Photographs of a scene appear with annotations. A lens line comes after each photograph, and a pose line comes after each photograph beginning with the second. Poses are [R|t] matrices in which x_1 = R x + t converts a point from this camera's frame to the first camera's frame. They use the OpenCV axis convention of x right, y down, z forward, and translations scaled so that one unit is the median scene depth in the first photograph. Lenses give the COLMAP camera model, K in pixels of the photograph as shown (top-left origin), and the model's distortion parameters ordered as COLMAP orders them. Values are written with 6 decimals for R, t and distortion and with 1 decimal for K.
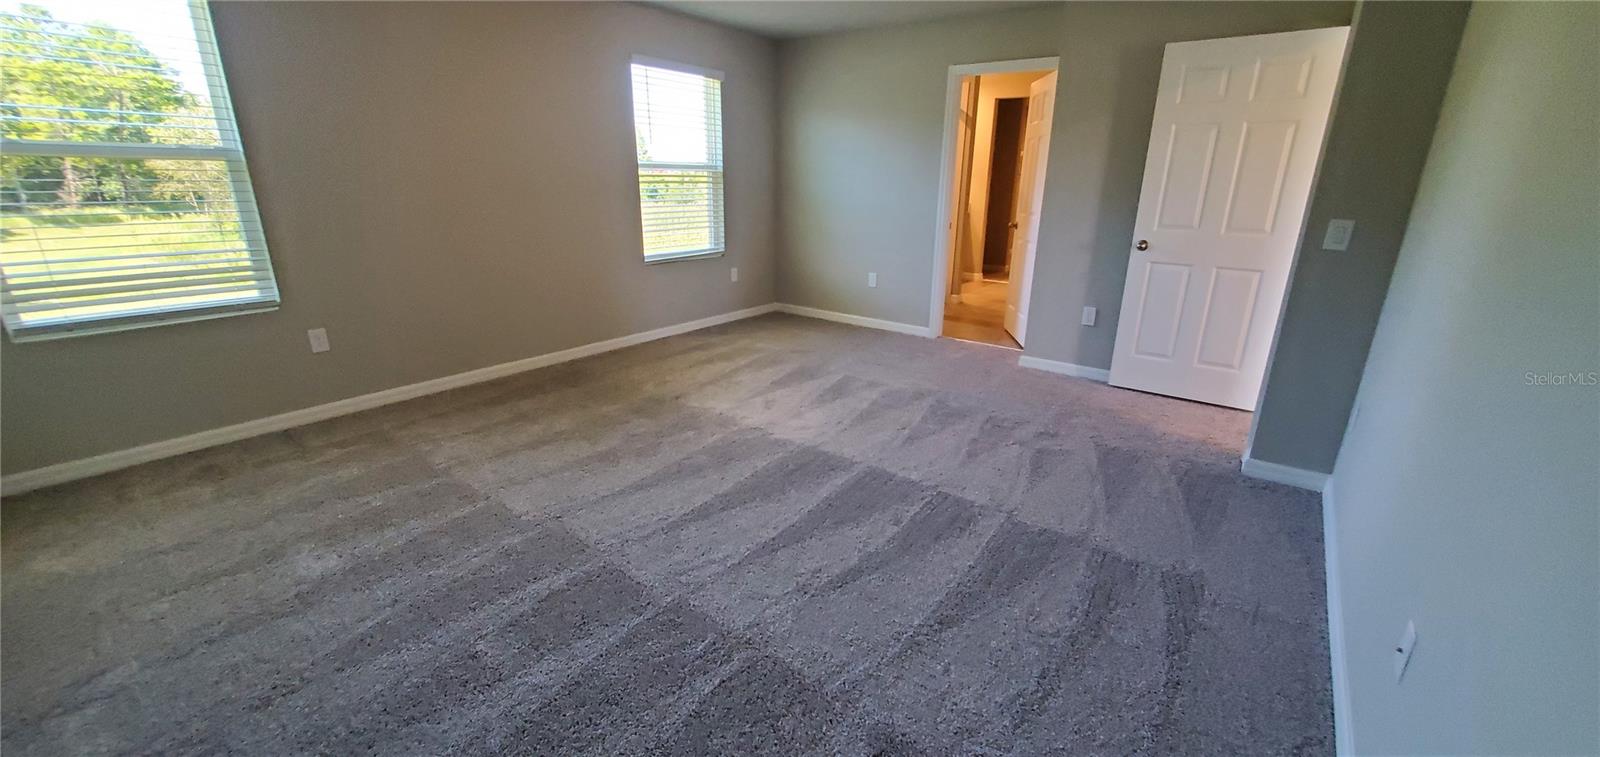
lens RADIAL K [[639.6, 0, 808.7], [0, 639.6, 382.2], [0, 0, 1]] dist [0.001019, -0.000160]
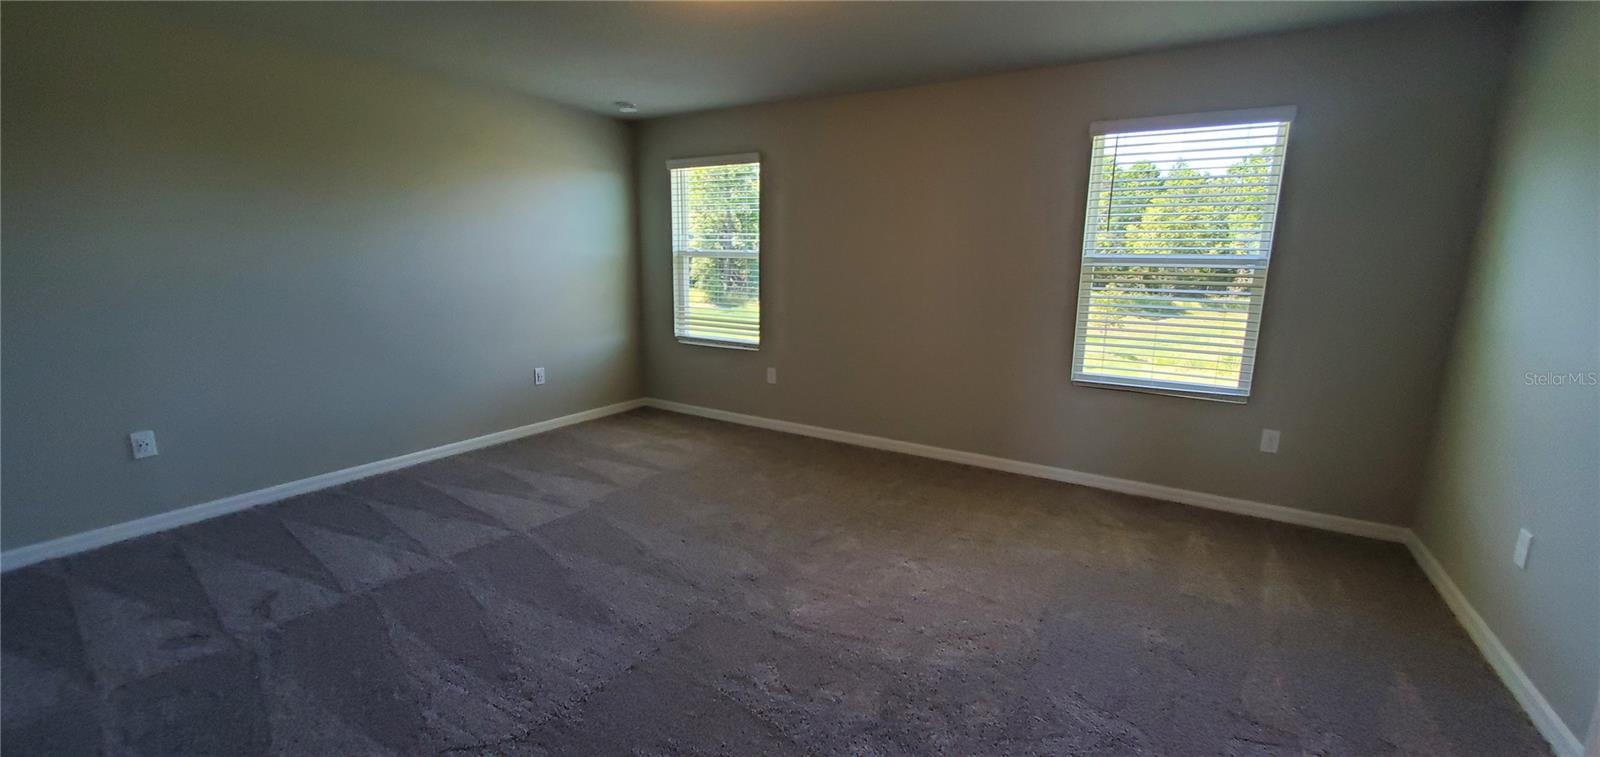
lens RADIAL K [[639.6, 0, 808.7], [0, 639.6, 382.2], [0, 0, 1]] dist [0.001019, -0.000160]
pose [[0.100914, 0.178218, -0.978803, 0.546100], [-0.320439, 0.937221, 0.137609, -0.225745], [0.941879, 0.299759, 0.151687, 0.698146]]
